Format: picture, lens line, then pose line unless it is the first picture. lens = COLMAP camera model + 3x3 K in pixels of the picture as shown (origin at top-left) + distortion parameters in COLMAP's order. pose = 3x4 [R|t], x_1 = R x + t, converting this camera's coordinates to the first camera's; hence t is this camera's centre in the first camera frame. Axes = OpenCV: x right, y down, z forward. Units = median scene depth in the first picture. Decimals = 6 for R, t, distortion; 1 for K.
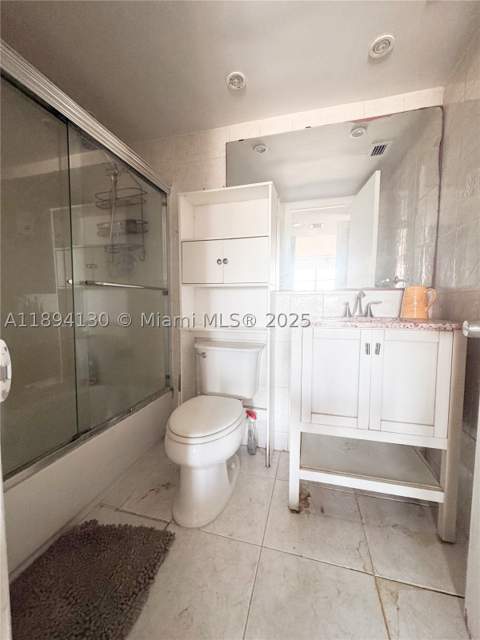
lens RADIAL K [[257.0, 0, 242.0], [0, 257.0, 320.2], [0, 0, 1]] dist [-0.001490, 0.000072]
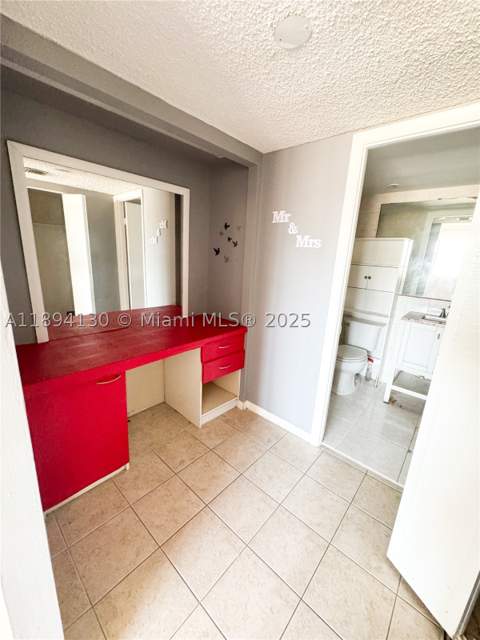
lens RADIAL K [[257.0, 0, 240.8], [0, 257.0, 317.3], [0, 0, 1]] dist [-0.001490, 0.000072]
pose [[0.896059, 0.150784, -0.417543, -0.076035], [-0.085814, 0.981643, 0.170334, -0.176388], [0.435561, -0.116798, 0.892549, -1.058164]]
